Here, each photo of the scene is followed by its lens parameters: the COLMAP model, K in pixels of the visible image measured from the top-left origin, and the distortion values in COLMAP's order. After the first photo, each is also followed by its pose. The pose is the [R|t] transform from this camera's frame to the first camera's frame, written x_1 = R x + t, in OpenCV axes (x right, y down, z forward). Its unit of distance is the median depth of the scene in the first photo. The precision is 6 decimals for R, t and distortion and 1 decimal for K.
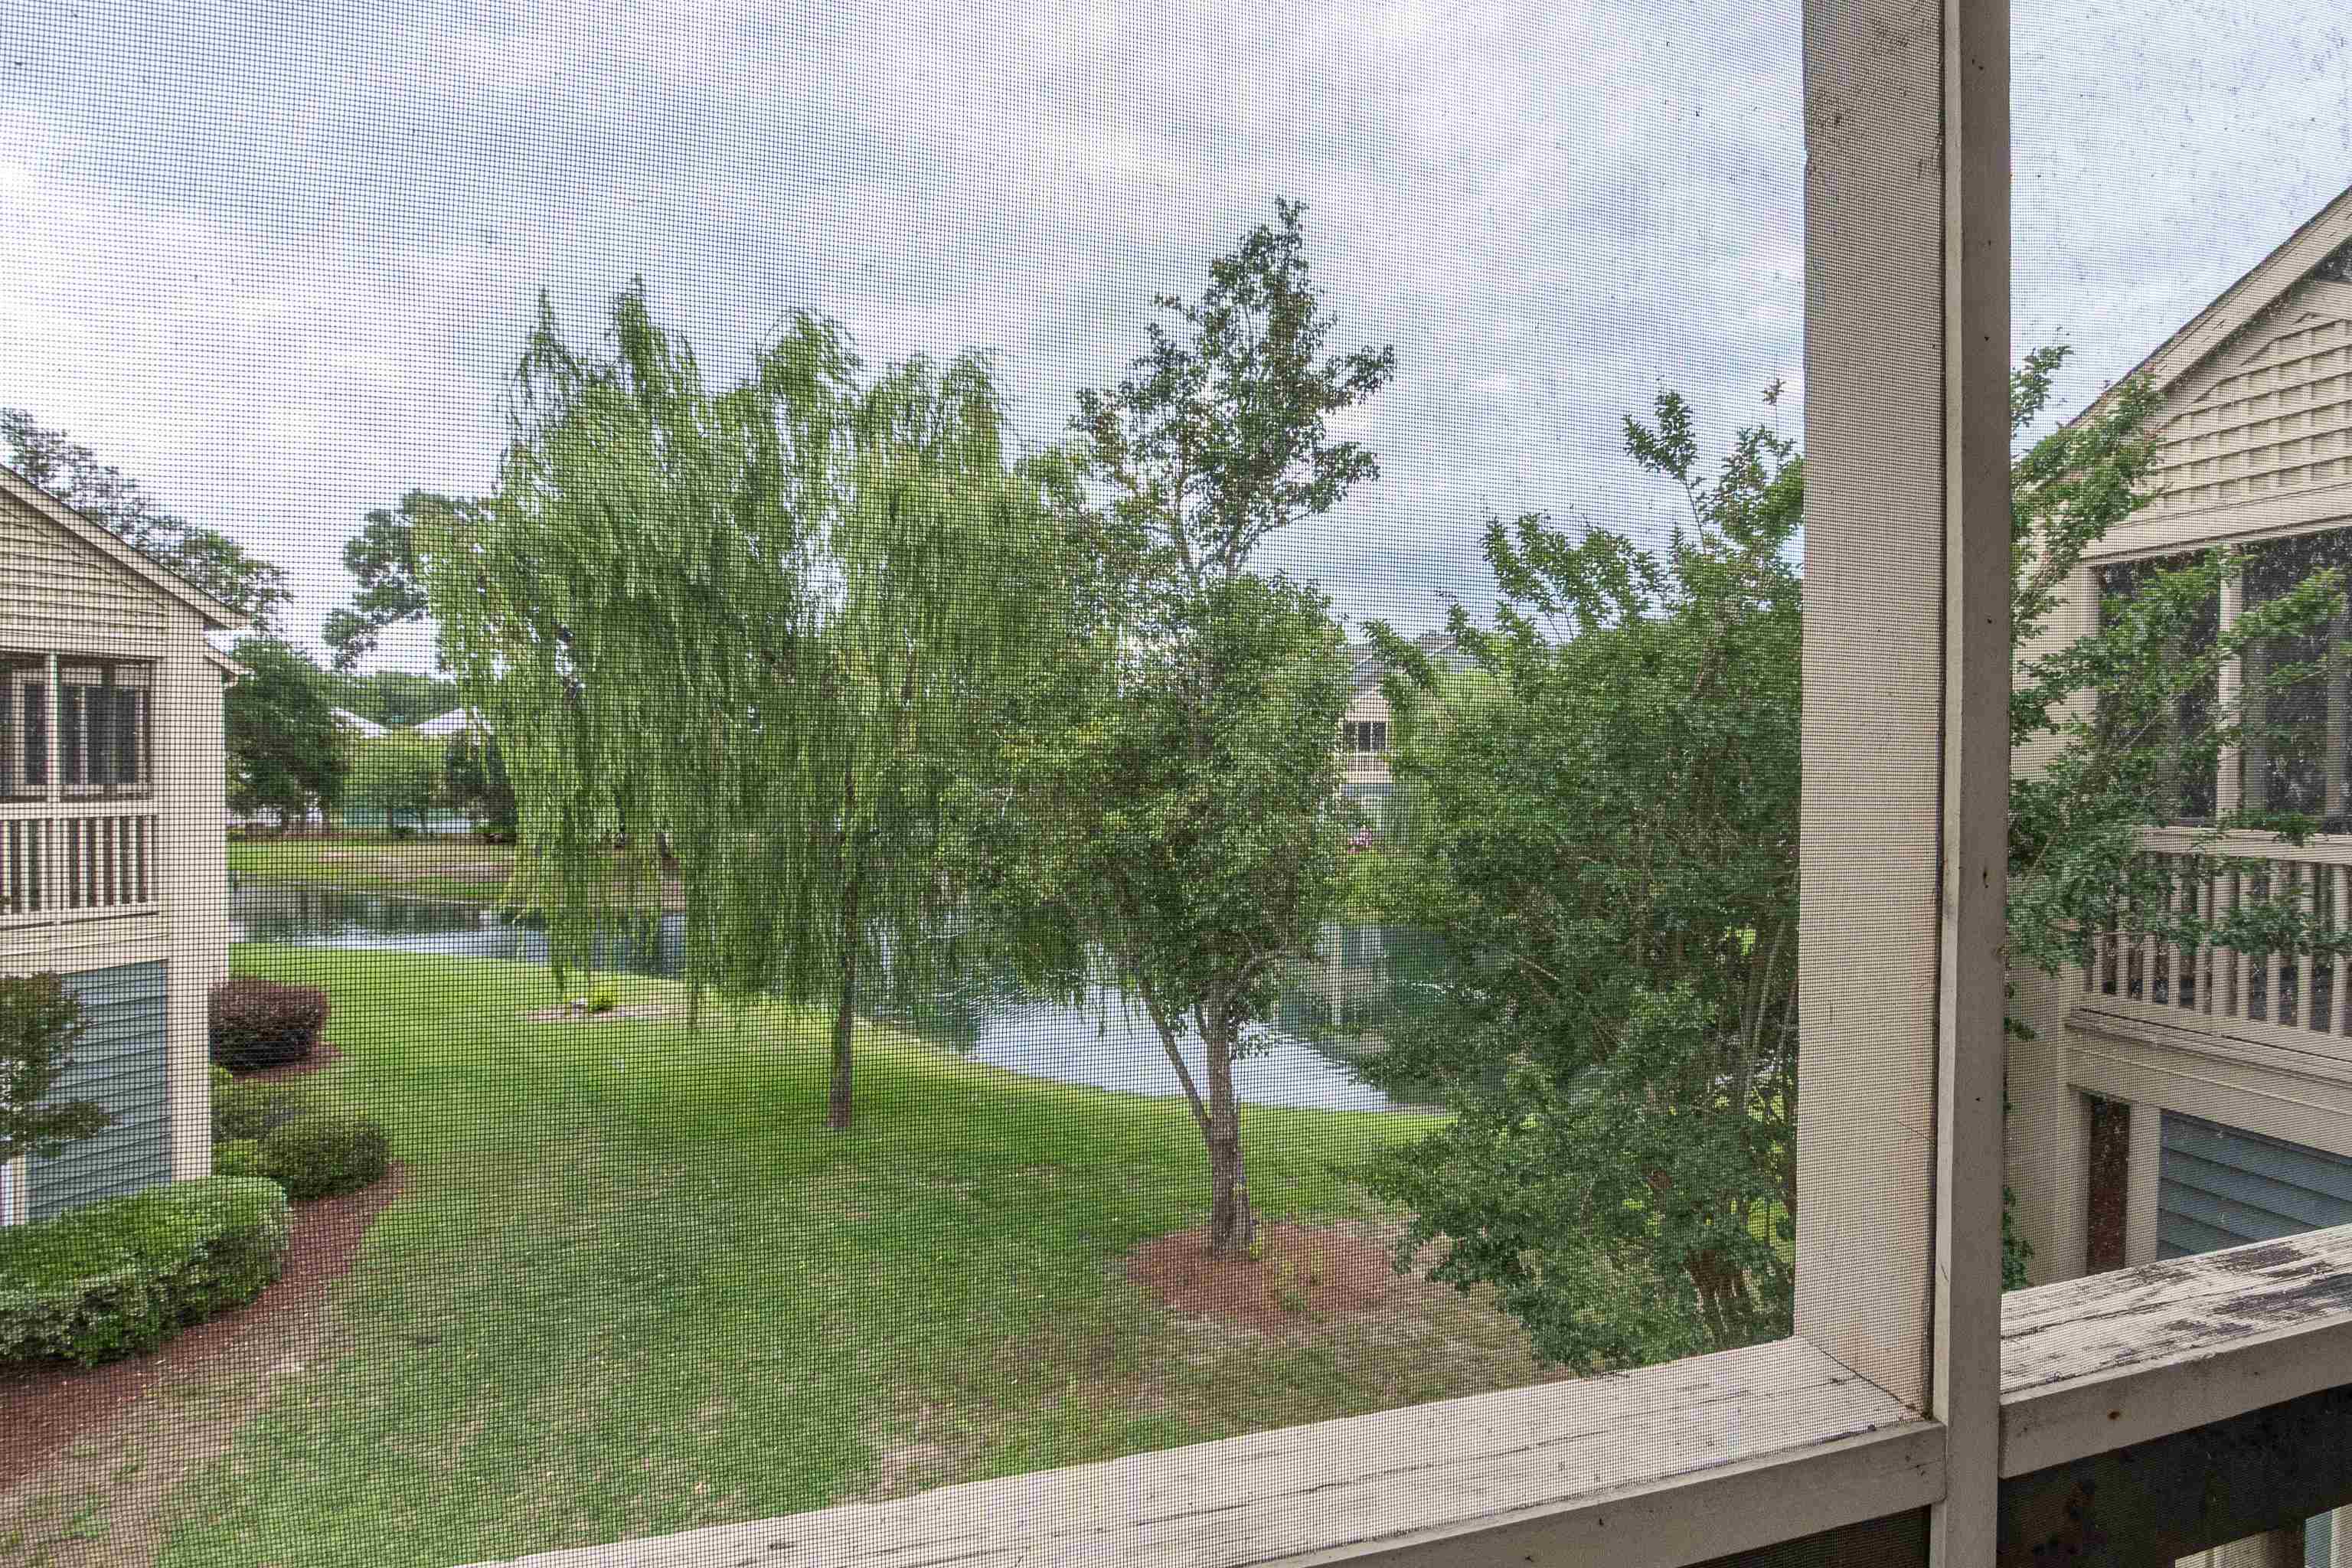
lens RADIAL K [[1154.1, 0, 1178.8], [0, 1154.1, 784.8], [0, 0, 1]] dist [-0.005366, -0.006031]
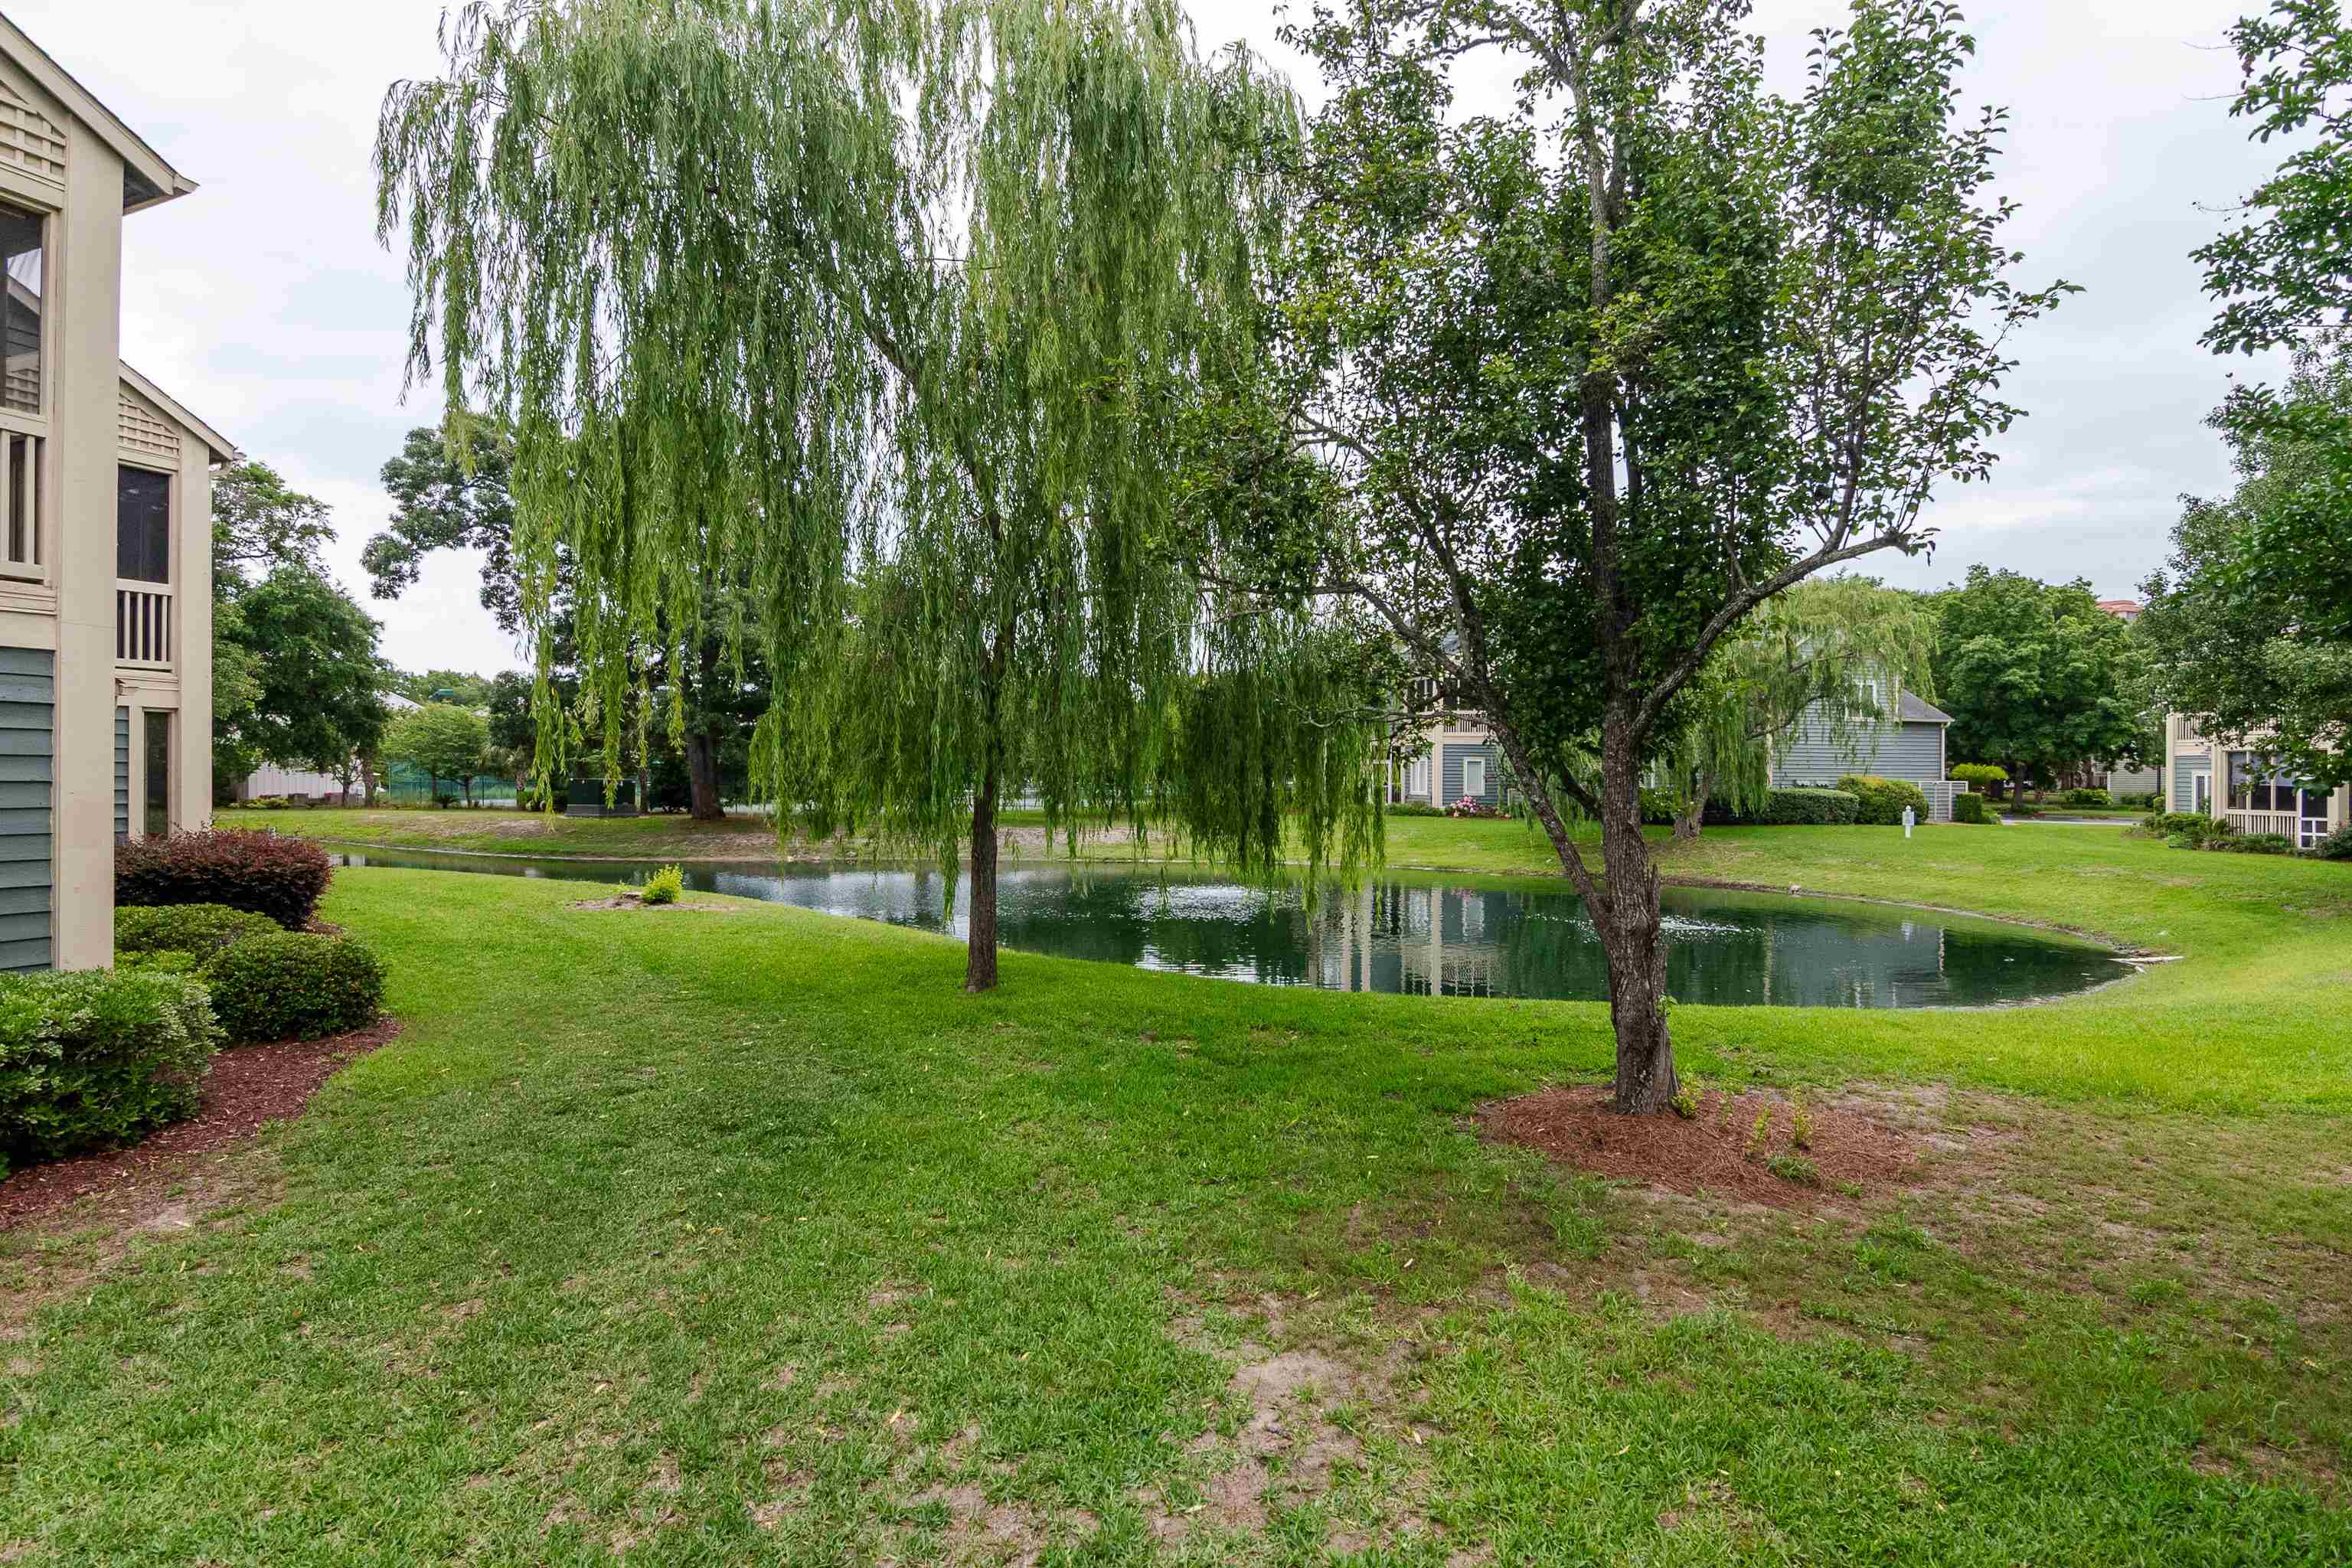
lens RADIAL K [[1154.1, 0, 1170.0], [0, 1154.1, 786.0], [0, 0, 1]] dist [-0.005366, -0.006031]
pose [[0.999282, 0.001995, -0.037835, -0.166696], [-0.002683, 0.999832, -0.018131, 0.205678], [0.037793, 0.018220, 0.999119, 0.297522]]
